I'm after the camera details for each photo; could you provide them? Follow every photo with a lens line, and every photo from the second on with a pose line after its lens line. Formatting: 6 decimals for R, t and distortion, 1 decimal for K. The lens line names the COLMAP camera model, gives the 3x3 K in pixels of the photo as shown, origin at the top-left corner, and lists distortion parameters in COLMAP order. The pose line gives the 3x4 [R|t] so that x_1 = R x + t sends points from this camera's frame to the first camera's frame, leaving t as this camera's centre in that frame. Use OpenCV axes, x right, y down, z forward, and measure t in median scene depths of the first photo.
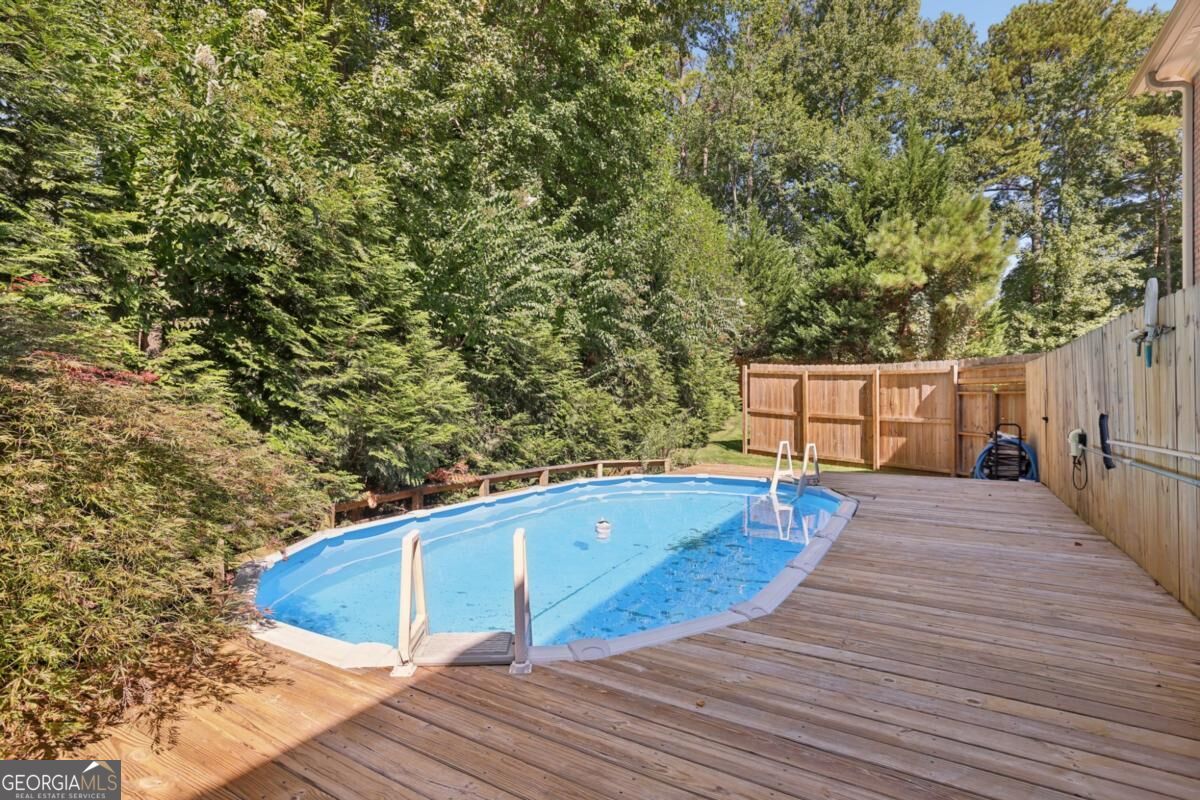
lens RADIAL K [[589.8, 0, 601.8], [0, 589.8, 390.3], [0, 0, 1]] dist [-0.000098, 0.002586]
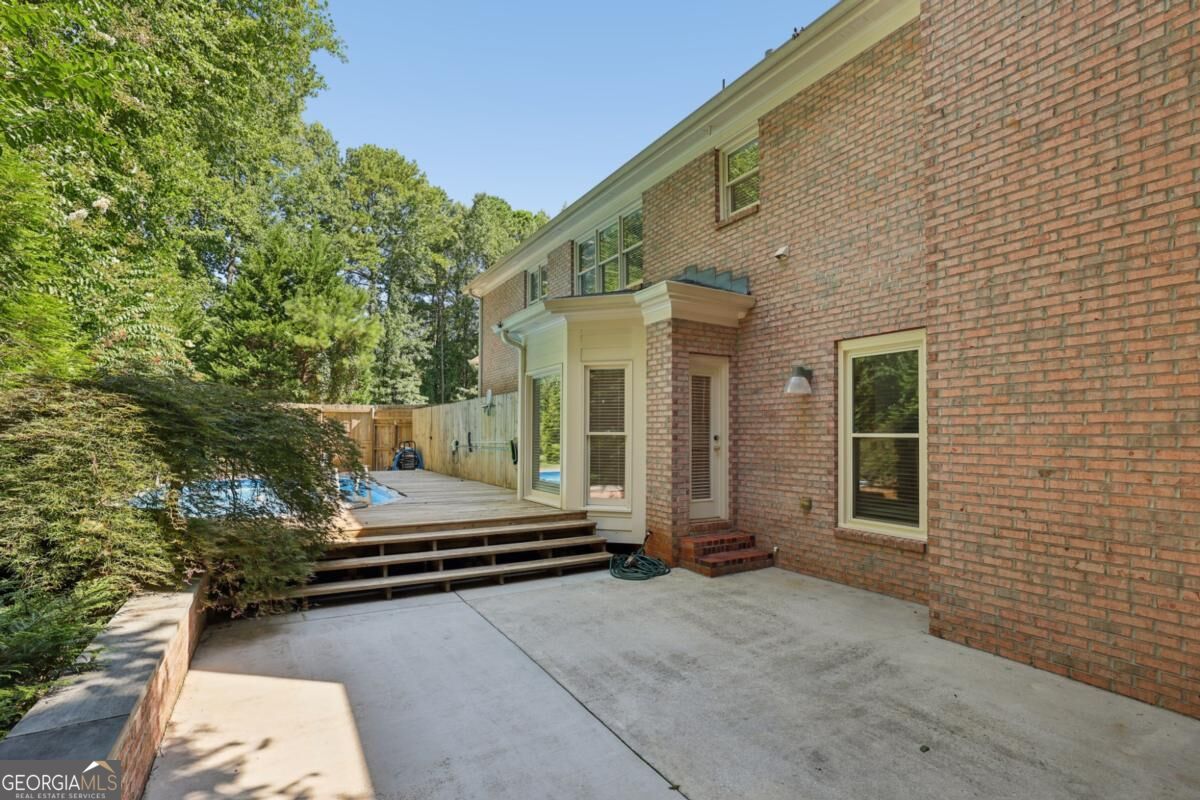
lens RADIAL K [[552.2, 0, 601.0], [0, 552.2, 402.0], [0, 0, 1]] dist [-0.015520, 0.001352]
pose [[0.482360, 0.051303, 0.874469, -0.235349], [-0.015720, 0.998630, -0.049916, 0.003531], [-0.875832, 0.010331, 0.482506, -0.166061]]
